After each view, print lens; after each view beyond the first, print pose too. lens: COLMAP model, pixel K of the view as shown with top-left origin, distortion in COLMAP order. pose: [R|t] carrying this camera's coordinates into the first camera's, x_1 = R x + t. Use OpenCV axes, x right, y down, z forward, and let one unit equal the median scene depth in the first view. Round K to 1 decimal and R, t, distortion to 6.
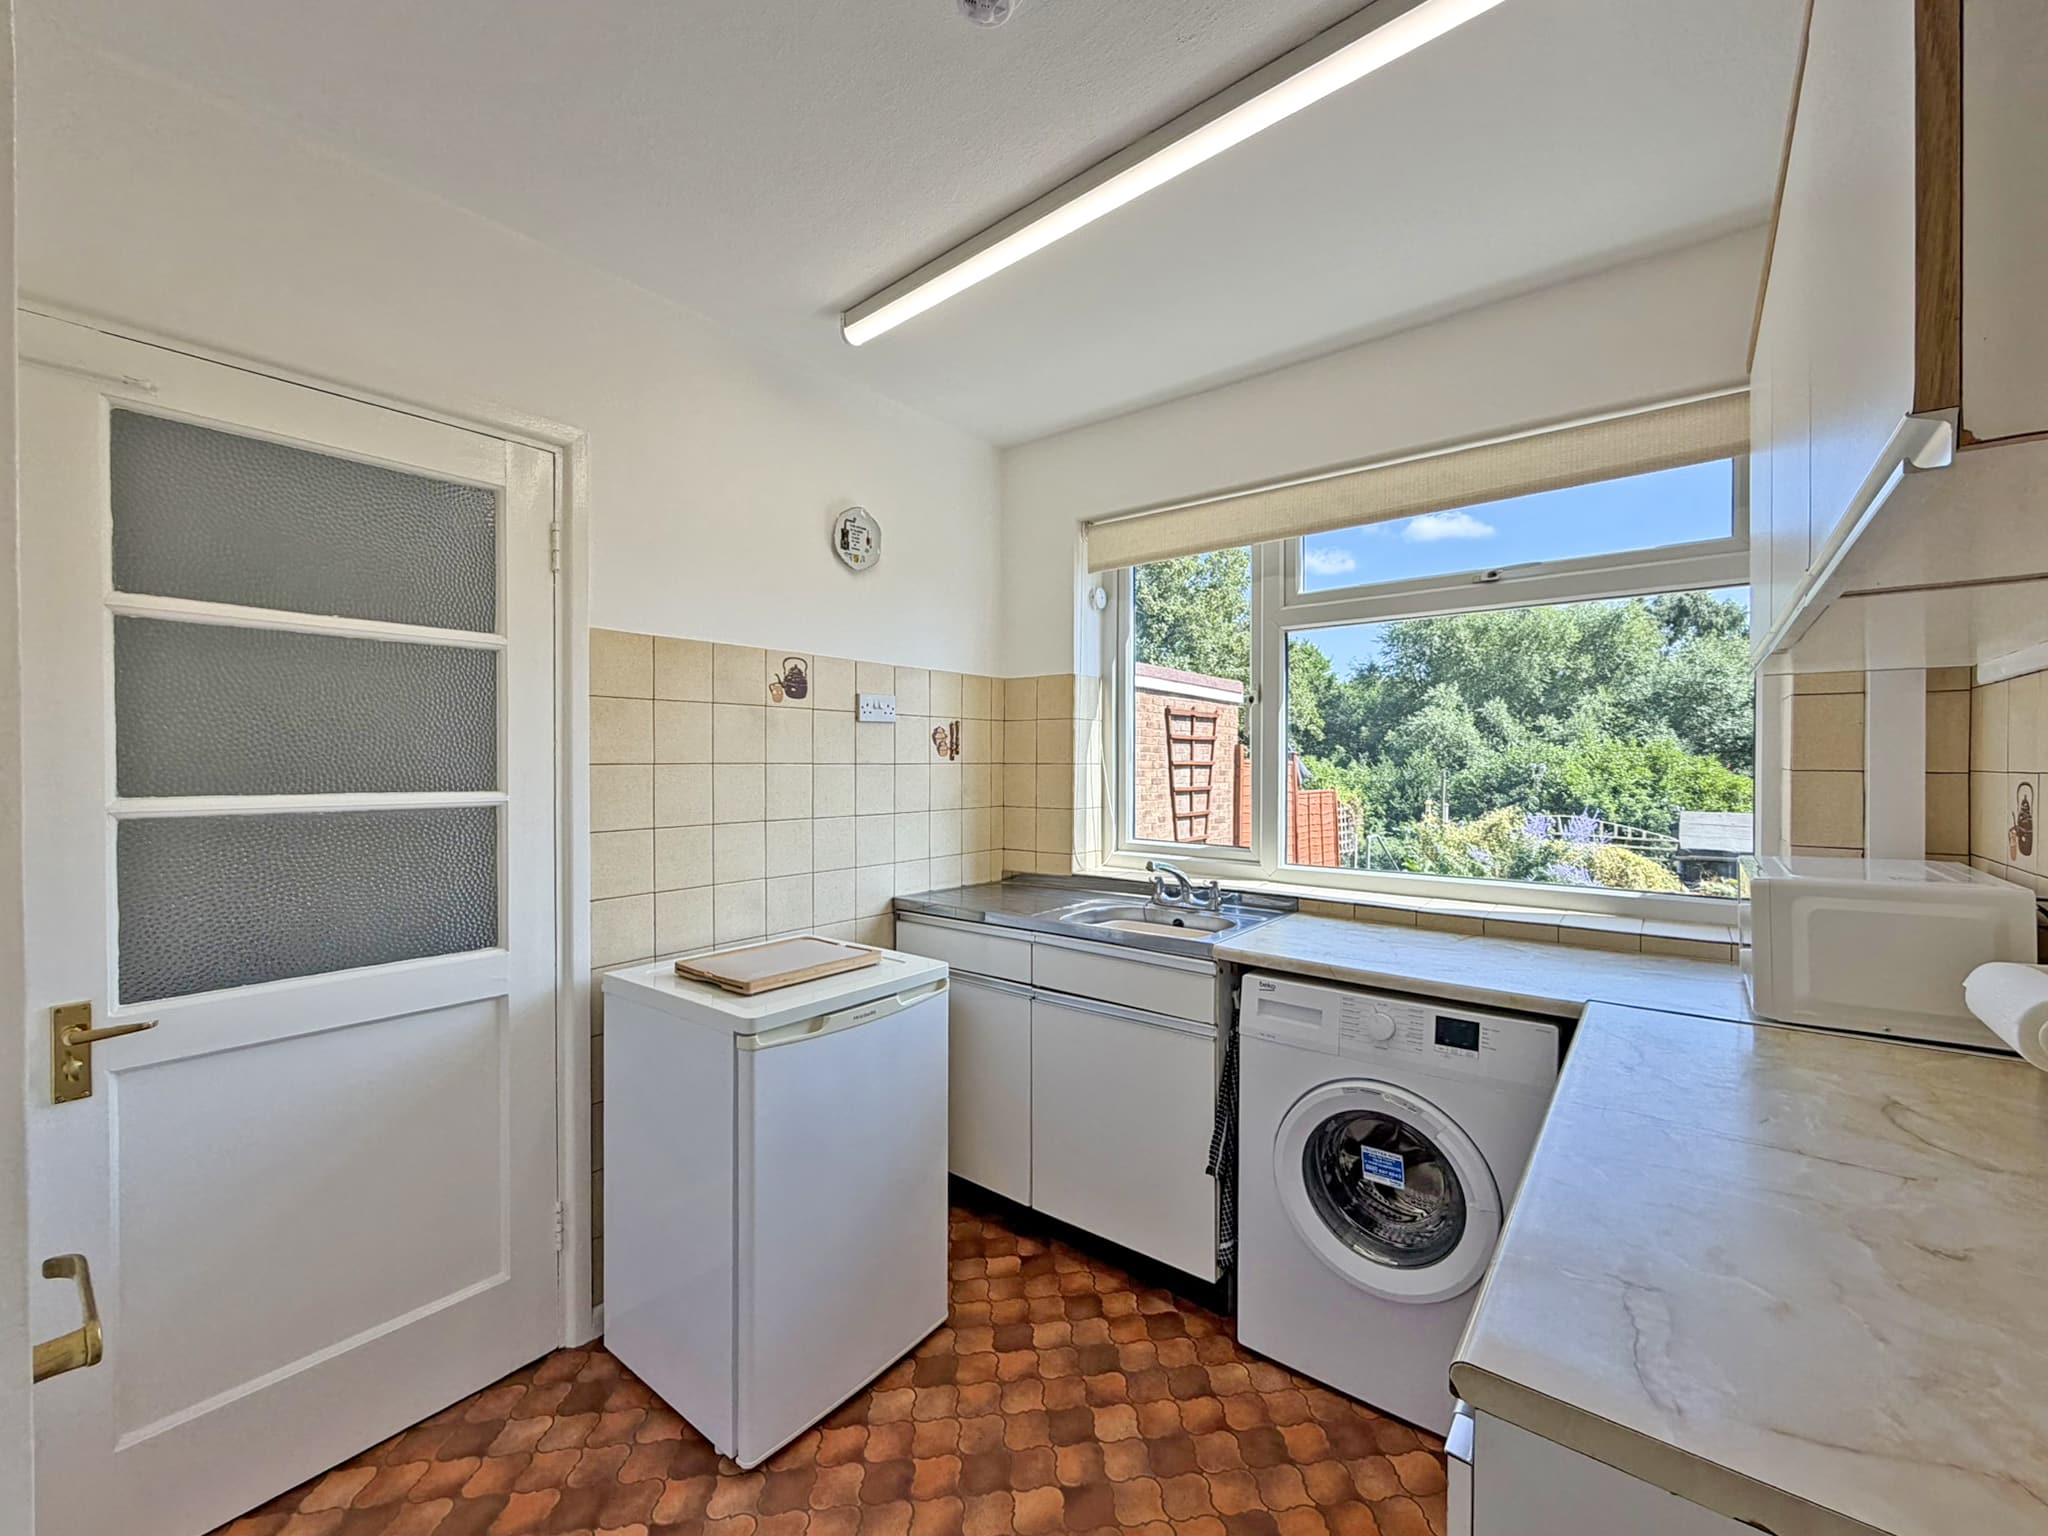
lens RADIAL K [[824.3, 0, 1014.6], [0, 824.3, 766.5], [0, 0, 1]] dist [0.002554, 0.000397]
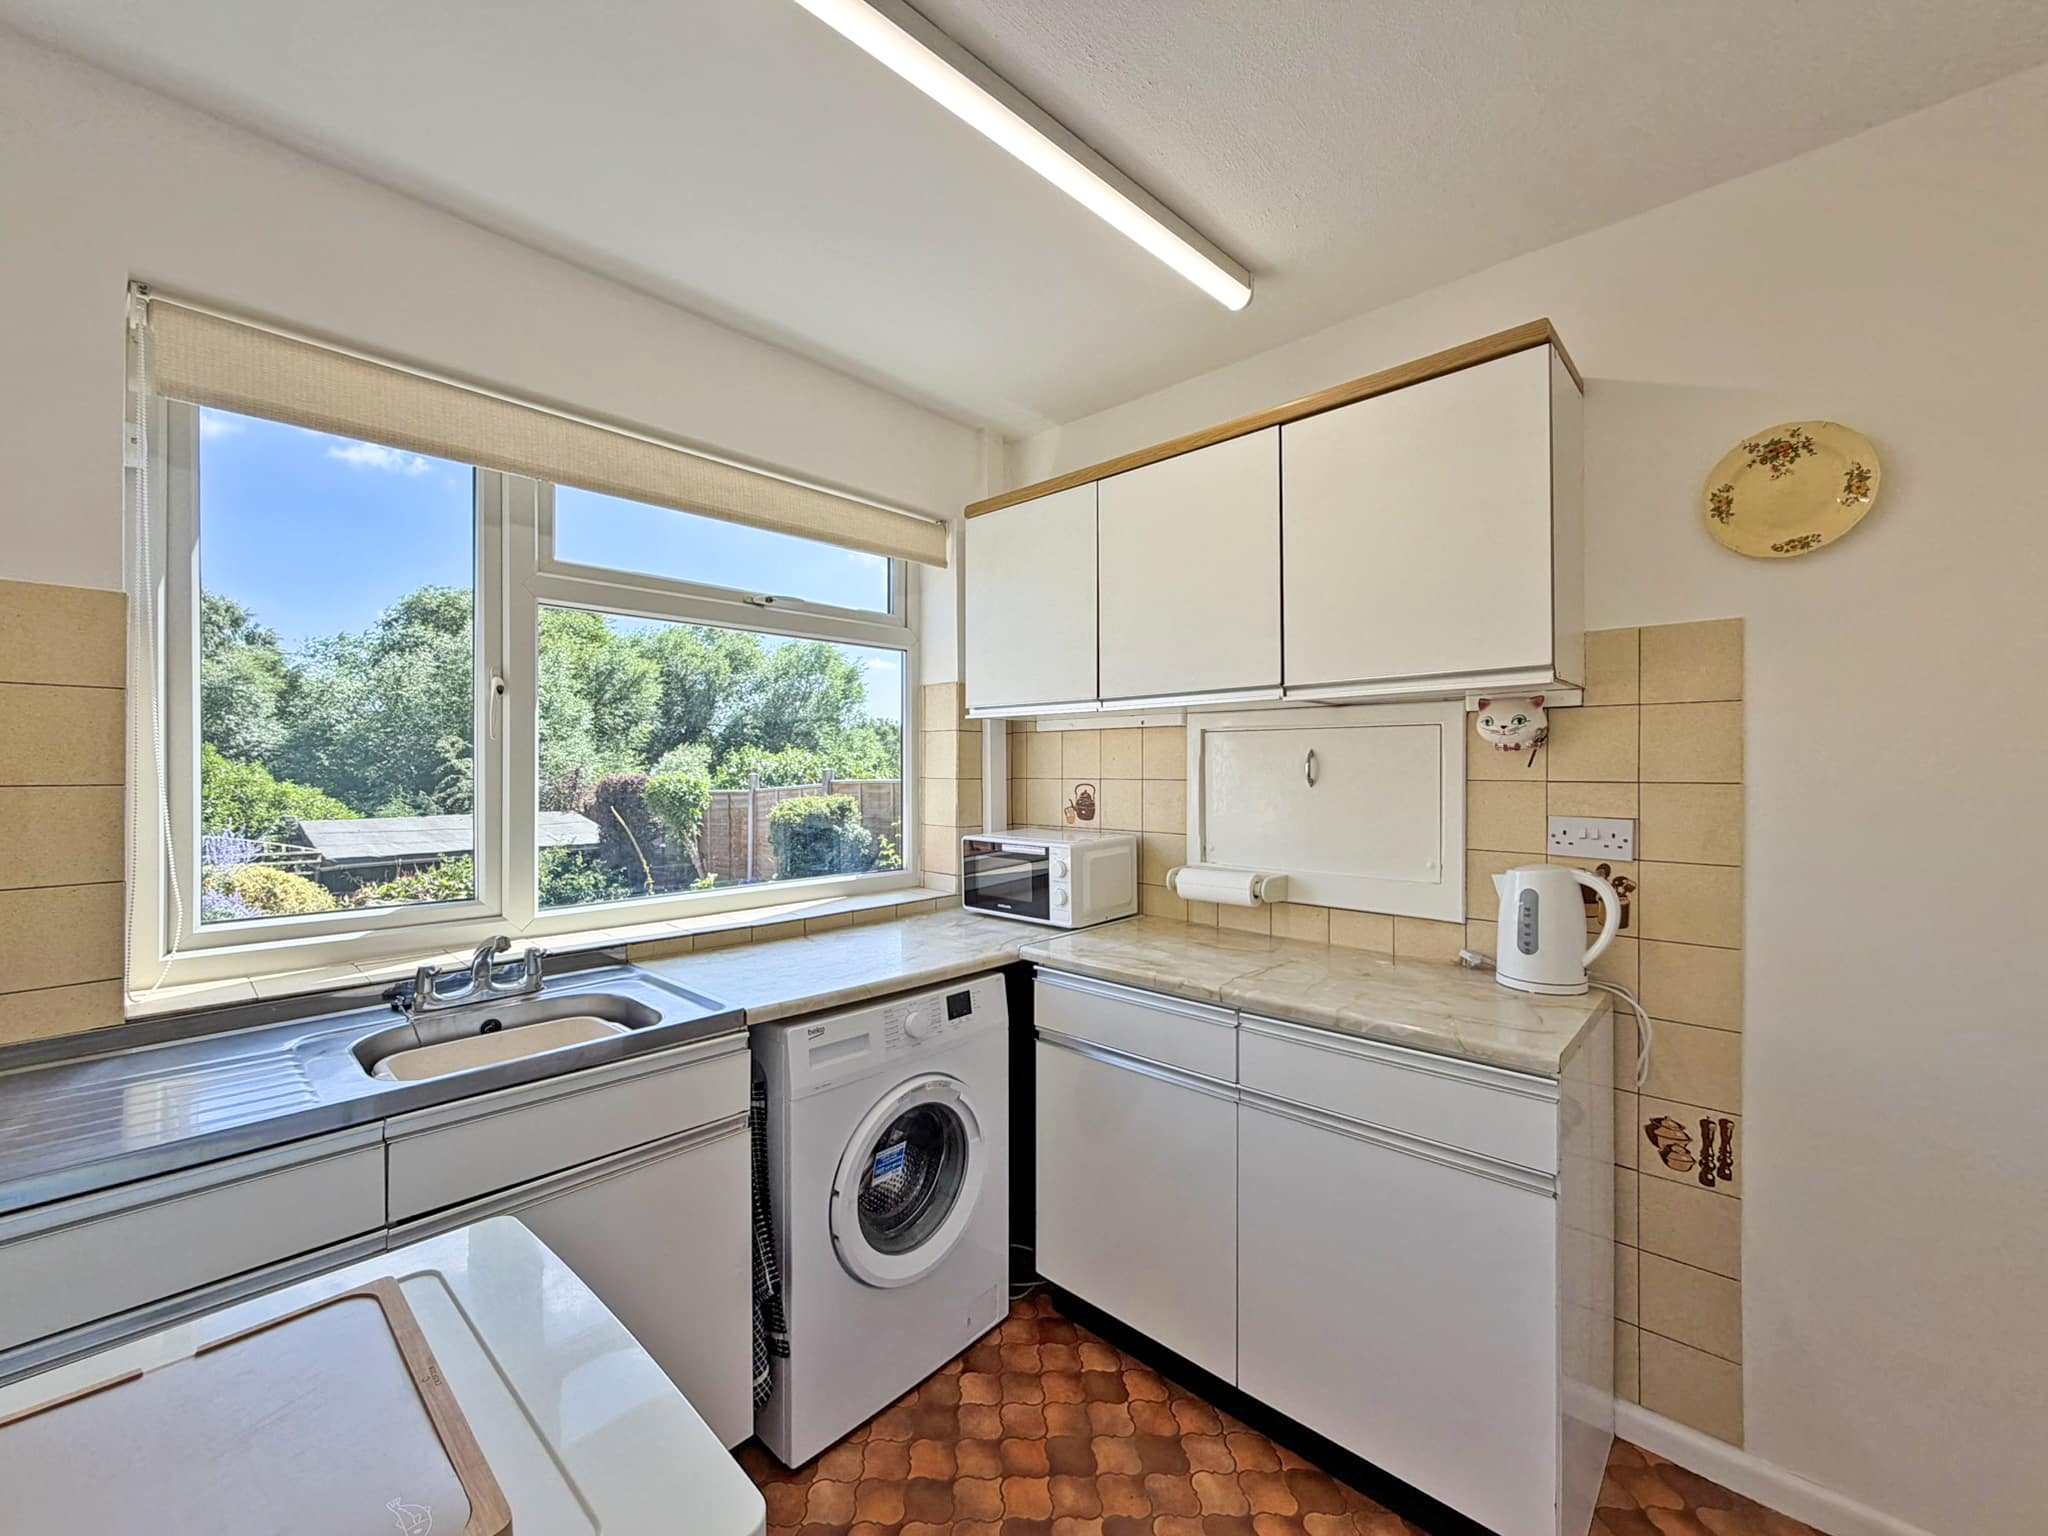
lens RADIAL K [[824.3, 0, 1014.6], [0, 824.3, 766.5], [0, 0, 1]] dist [0.002554, 0.000397]
pose [[0.087902, 0.002176, 0.996127, -0.557137], [0.005656, 0.999980, -0.002683, -0.014068], [-0.996113, 0.005870, 0.087887, 0.710972]]
